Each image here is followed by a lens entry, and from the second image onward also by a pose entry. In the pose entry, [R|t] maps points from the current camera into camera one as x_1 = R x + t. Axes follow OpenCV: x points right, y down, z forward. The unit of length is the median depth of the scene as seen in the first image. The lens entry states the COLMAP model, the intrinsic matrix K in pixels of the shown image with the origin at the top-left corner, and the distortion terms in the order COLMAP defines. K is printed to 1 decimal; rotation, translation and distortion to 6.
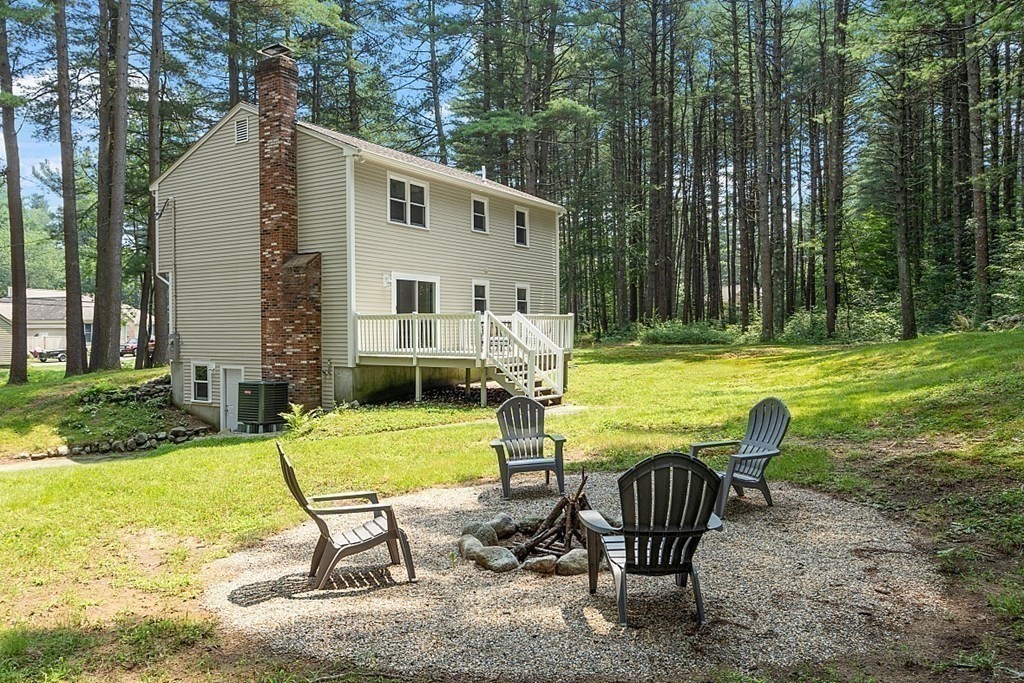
lens RADIAL K [[733.2, 0, 509.9], [0, 733.2, 341.0], [0, 0, 1]] dist [-0.006839, 0.002139]
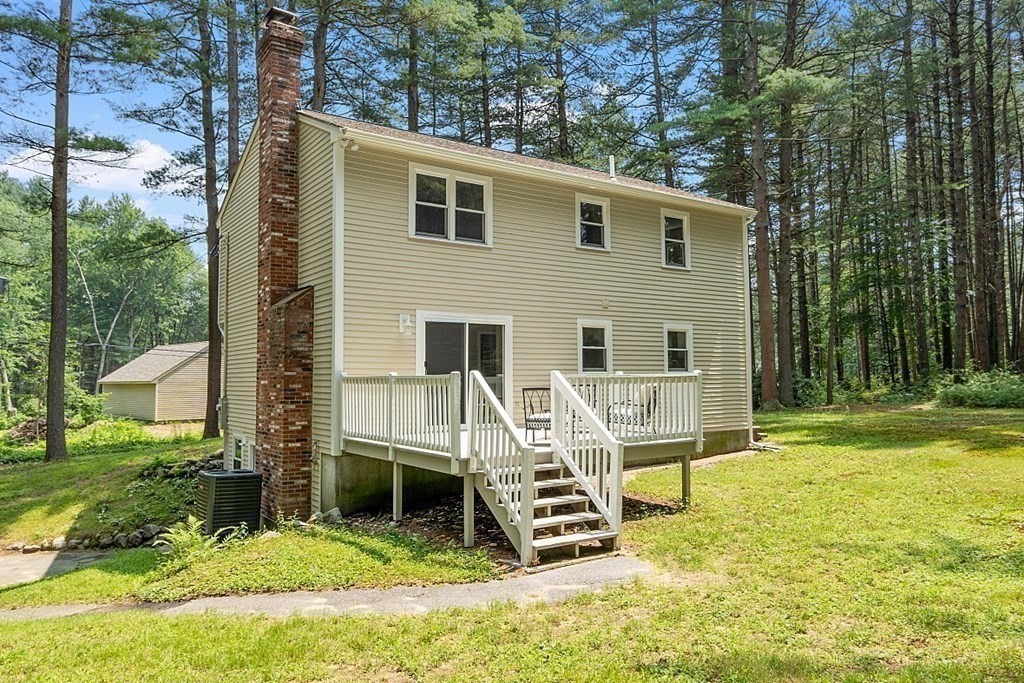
lens RADIAL K [[733.2, 0, 513.7], [0, 733.2, 339.8], [0, 0, 1]] dist [-0.006839, 0.002139]
pose [[0.920110, -0.023186, -0.390974, 0.175225], [-0.004041, 0.997631, -0.068671, -0.021821], [0.391640, 0.064765, 0.917837, 0.412424]]
